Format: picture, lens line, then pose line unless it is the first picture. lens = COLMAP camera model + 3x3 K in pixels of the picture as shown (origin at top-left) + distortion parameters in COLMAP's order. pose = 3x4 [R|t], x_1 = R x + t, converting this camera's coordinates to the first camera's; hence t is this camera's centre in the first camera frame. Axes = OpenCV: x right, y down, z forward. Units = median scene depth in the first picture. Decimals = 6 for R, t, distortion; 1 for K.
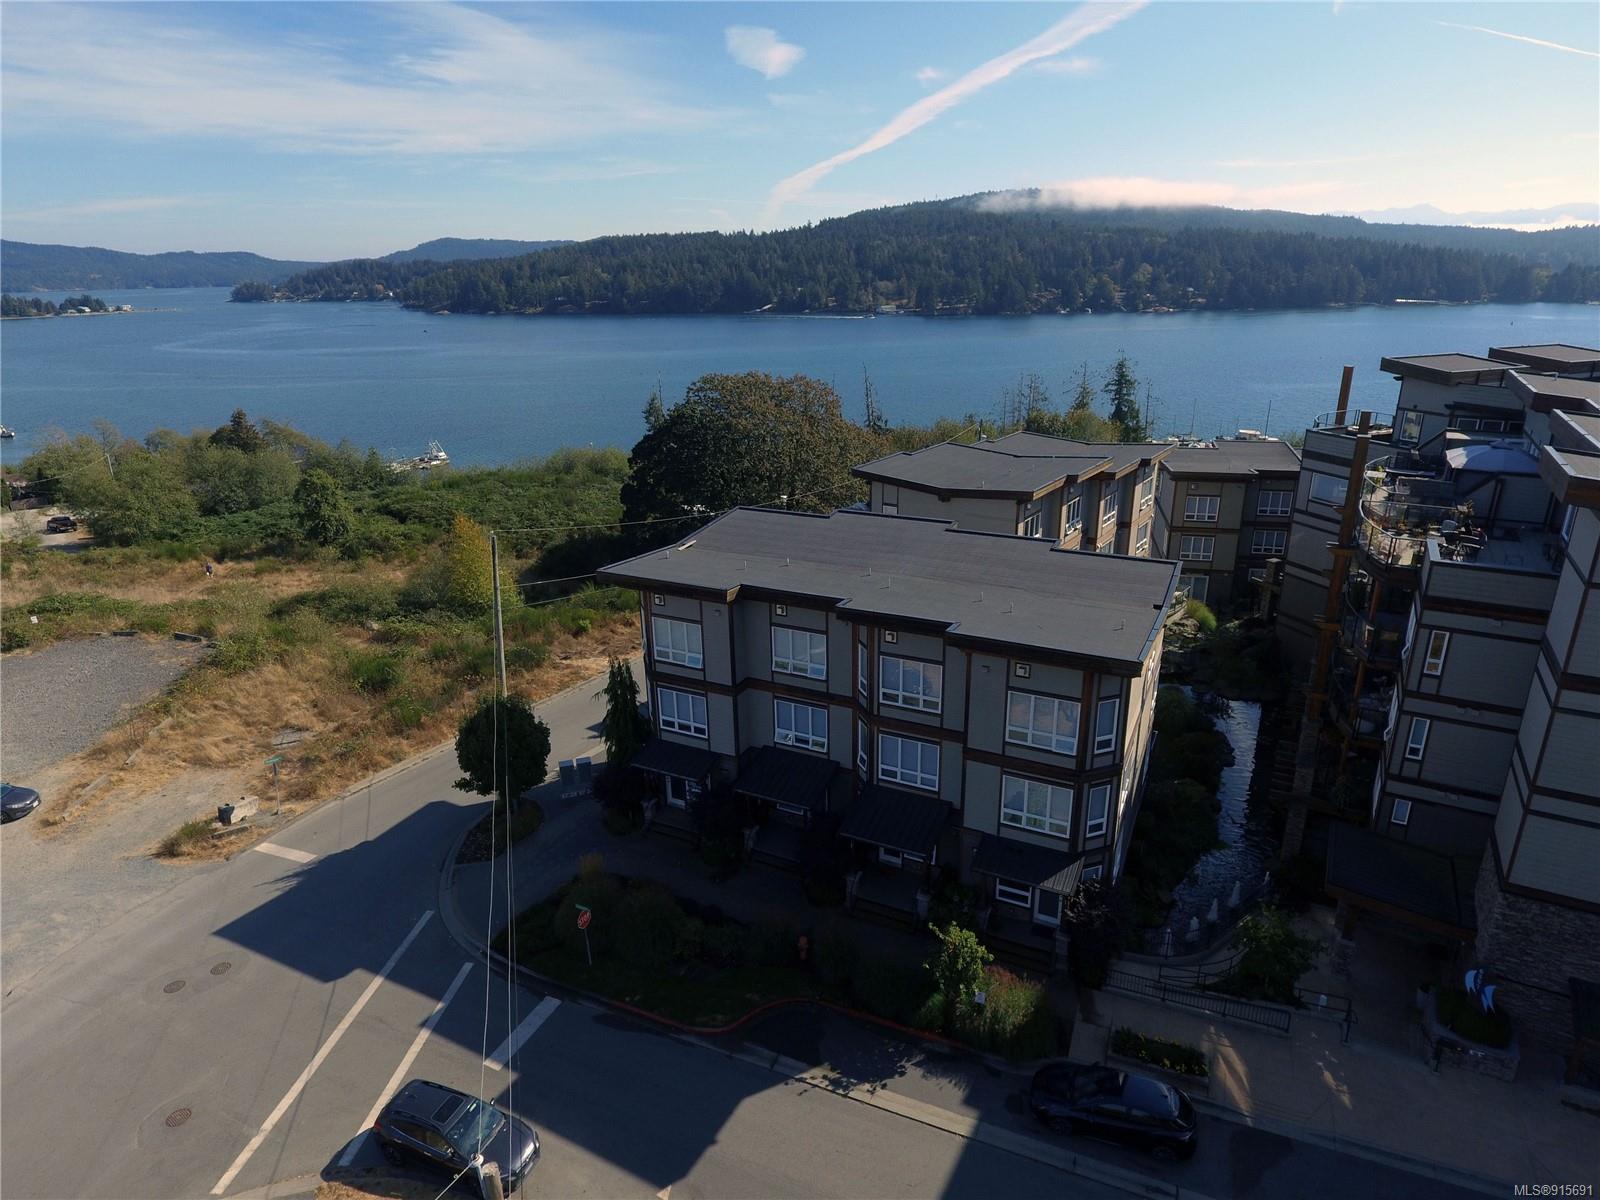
lens RADIAL K [[939.3, 0, 802.2], [0, 939.3, 596.1], [0, 0, 1]] dist [0.000309, -0.003187]
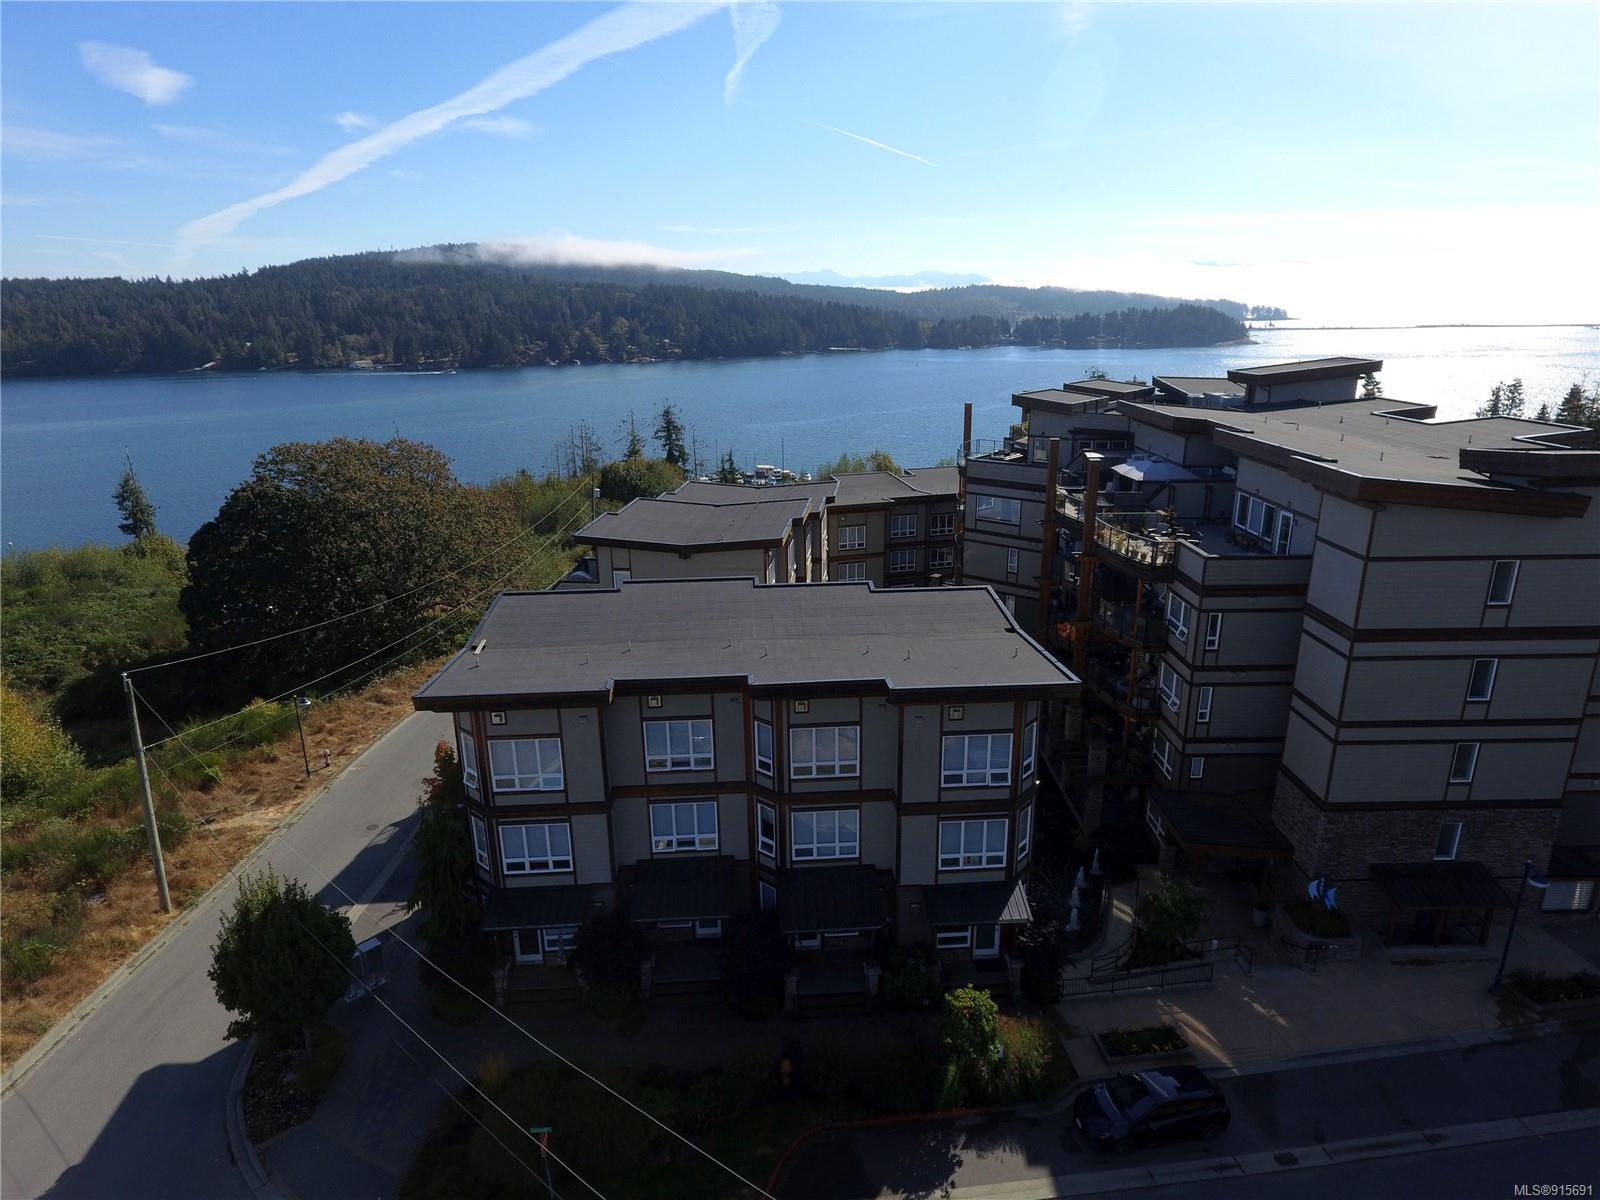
lens RADIAL K [[939.3, 0, 802.1], [0, 939.3, 595.8], [0, 0, 1]] dist [0.000309, -0.003187]
pose [[0.865517, -0.138500, 0.481351, -0.211373], [0.163173, 0.986551, -0.009538, -0.034985], [-0.473556, 0.086799, 0.876476, 0.107772]]
